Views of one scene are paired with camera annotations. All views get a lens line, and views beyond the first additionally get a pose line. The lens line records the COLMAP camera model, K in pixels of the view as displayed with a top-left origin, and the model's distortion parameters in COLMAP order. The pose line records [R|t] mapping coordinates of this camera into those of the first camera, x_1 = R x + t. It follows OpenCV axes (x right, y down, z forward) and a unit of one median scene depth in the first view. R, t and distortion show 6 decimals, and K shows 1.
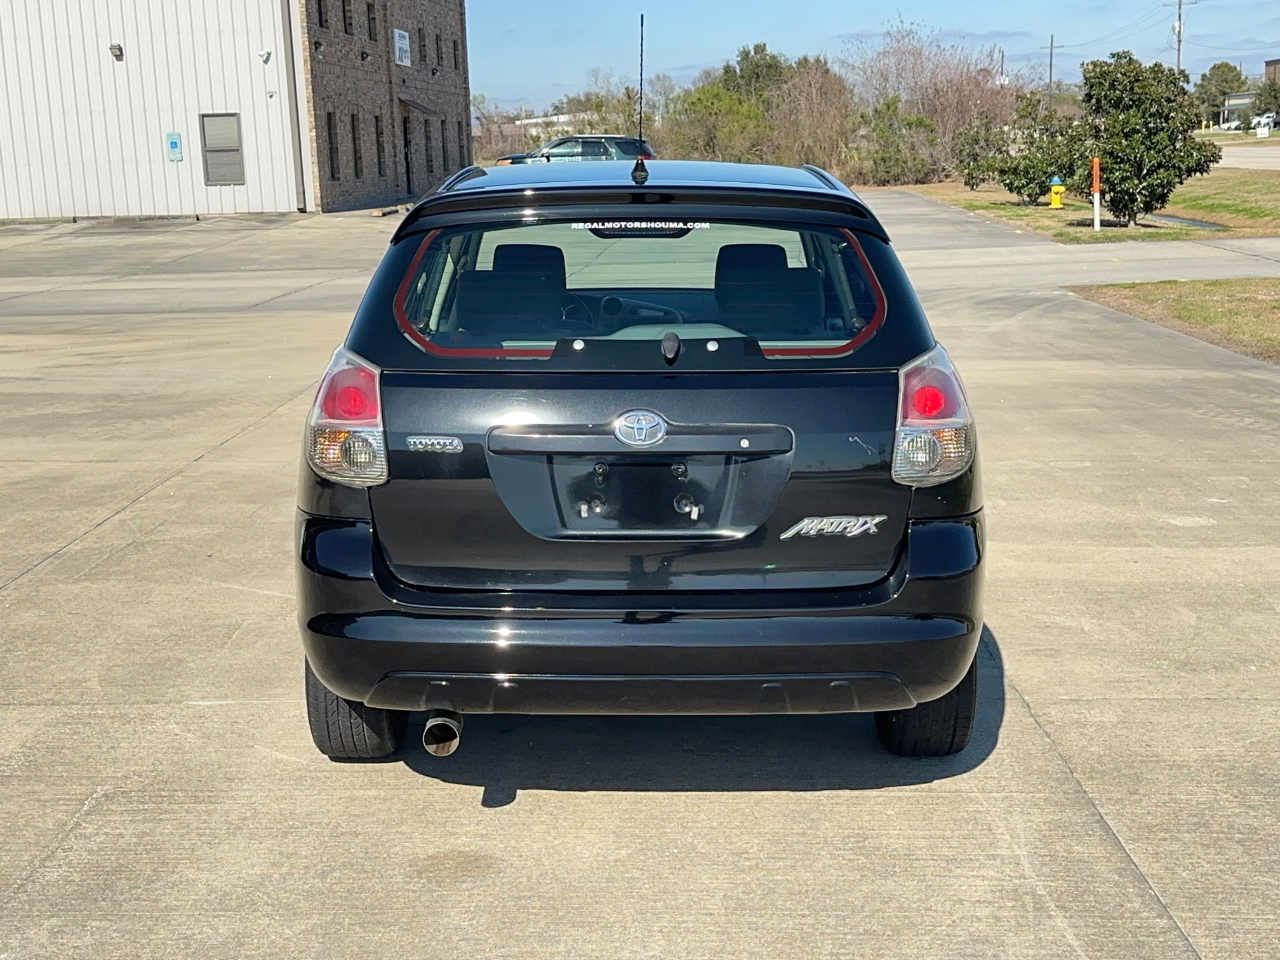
lens RADIAL K [[1775.0, 0, 634.7], [0, 1775.0, 486.8], [0, 0, 1]] dist [0.120413, 0.000000]
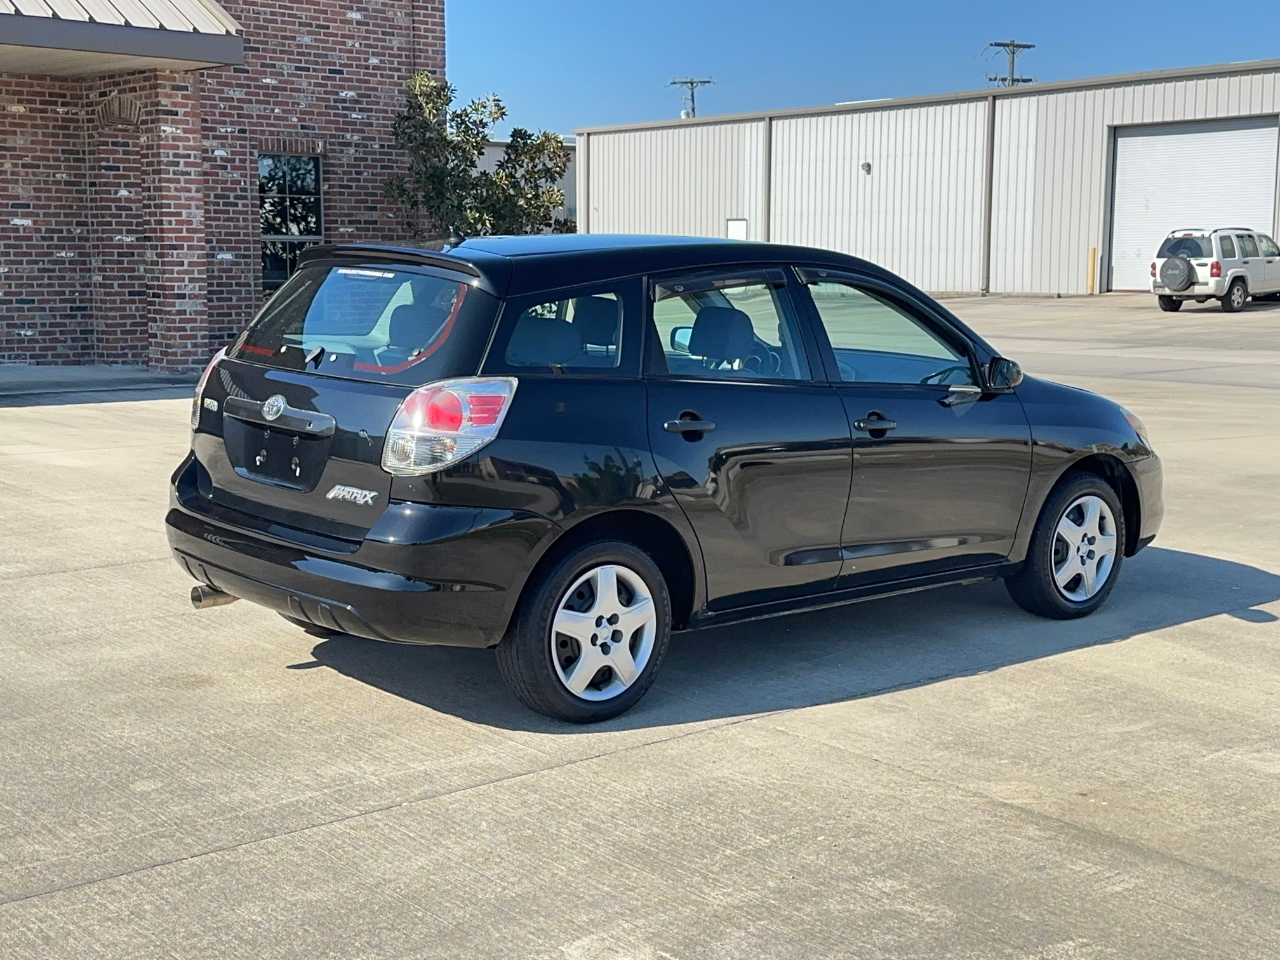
lens RADIAL K [[1775.0, 0, 632.4], [0, 1775.0, 494.4], [0, 0, 1]] dist [0.120413, 0.000000]
pose [[0.665108, 0.140628, -0.733386, 0.641518], [-0.168727, 0.985010, 0.035858, -0.032369], [0.727436, 0.099892, 0.678866, 0.114897]]
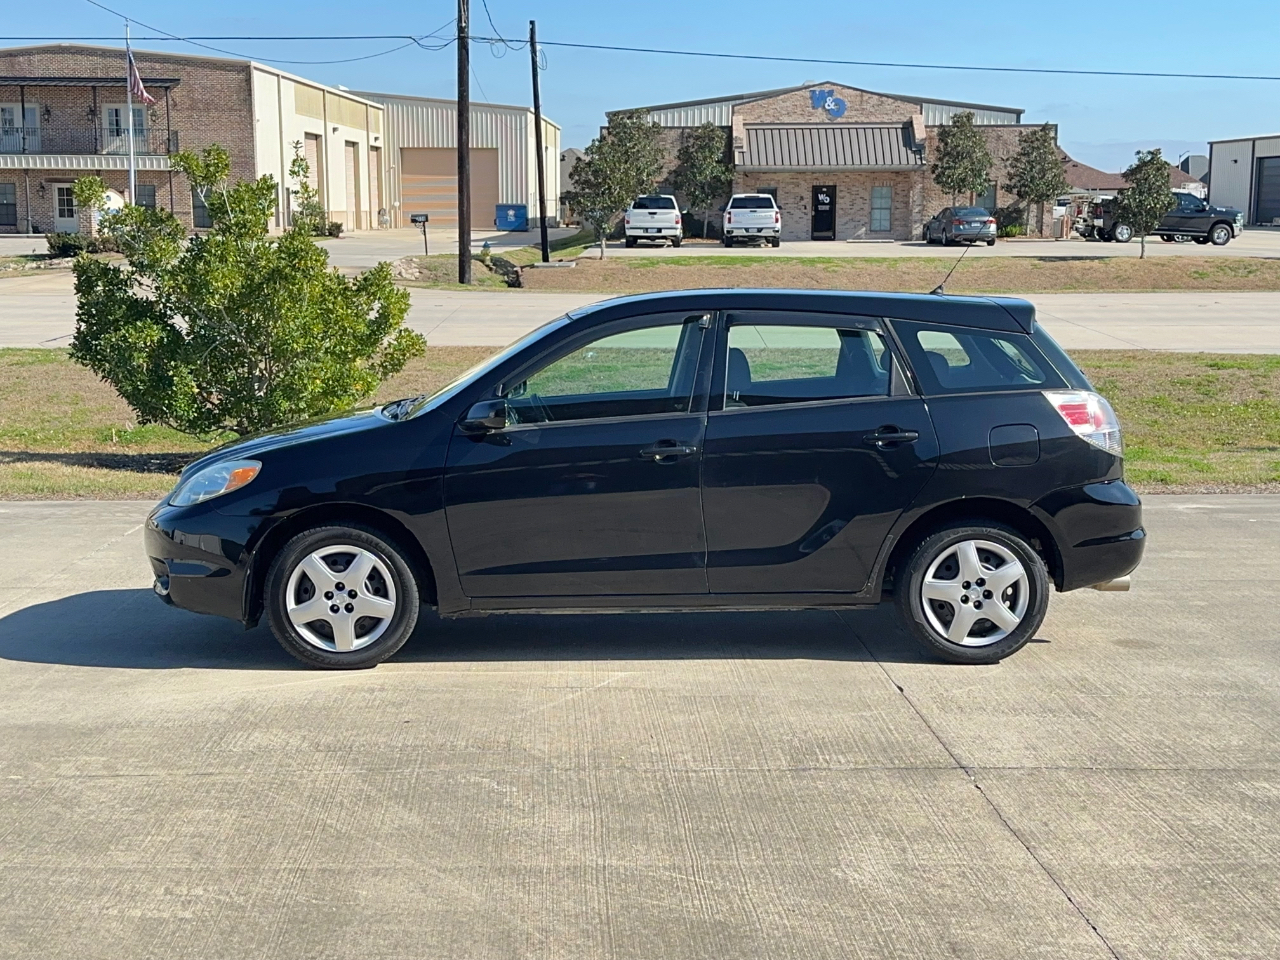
lens RADIAL K [[1775.0, 0, 635.2], [0, 1775.0, 485.1], [0, 0, 1]] dist [0.120413, 0.000000]
pose [[-0.043432, -0.118530, 0.992000, -1.021966], [0.188083, 0.974213, 0.124639, -0.154530], [-0.981192, 0.191991, -0.020018, 0.790620]]
